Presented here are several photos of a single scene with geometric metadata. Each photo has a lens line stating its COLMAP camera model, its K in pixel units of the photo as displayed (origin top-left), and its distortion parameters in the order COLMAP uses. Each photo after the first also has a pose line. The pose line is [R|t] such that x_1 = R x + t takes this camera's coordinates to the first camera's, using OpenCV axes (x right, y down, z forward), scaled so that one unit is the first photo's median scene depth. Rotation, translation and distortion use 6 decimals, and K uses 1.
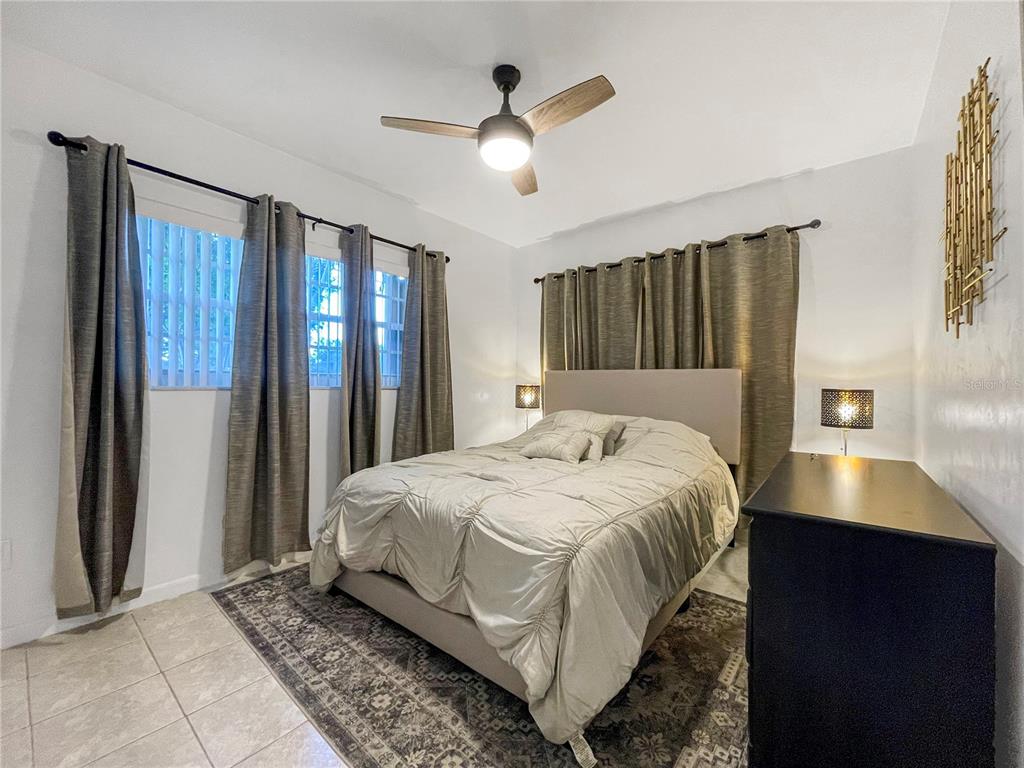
lens RADIAL K [[419.8, 0, 512.4], [0, 419.8, 385.3], [0, 0, 1]] dist [-0.001295, -0.000040]
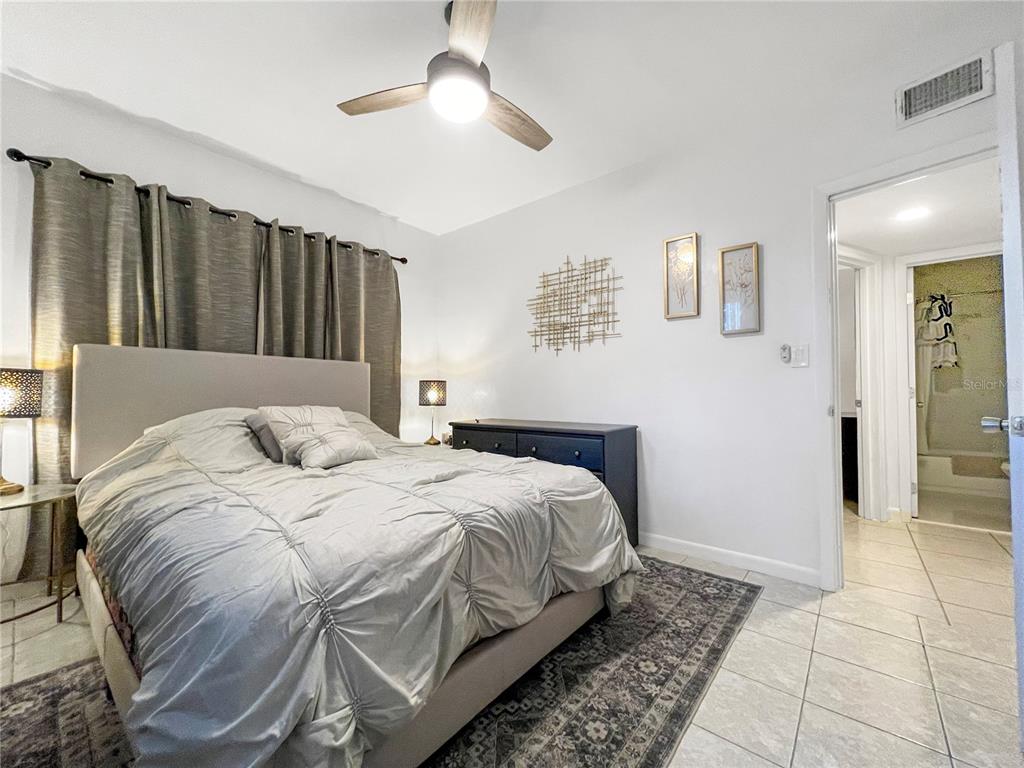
lens RADIAL K [[419.8, 0, 512.4], [0, 419.8, 385.3], [0, 0, 1]] dist [-0.001295, -0.000040]
pose [[-0.008500, 0.010794, 0.999906, -1.019228], [0.007061, 0.999917, -0.010734, 0.062928], [-0.999939, 0.006970, -0.008576, 1.032025]]
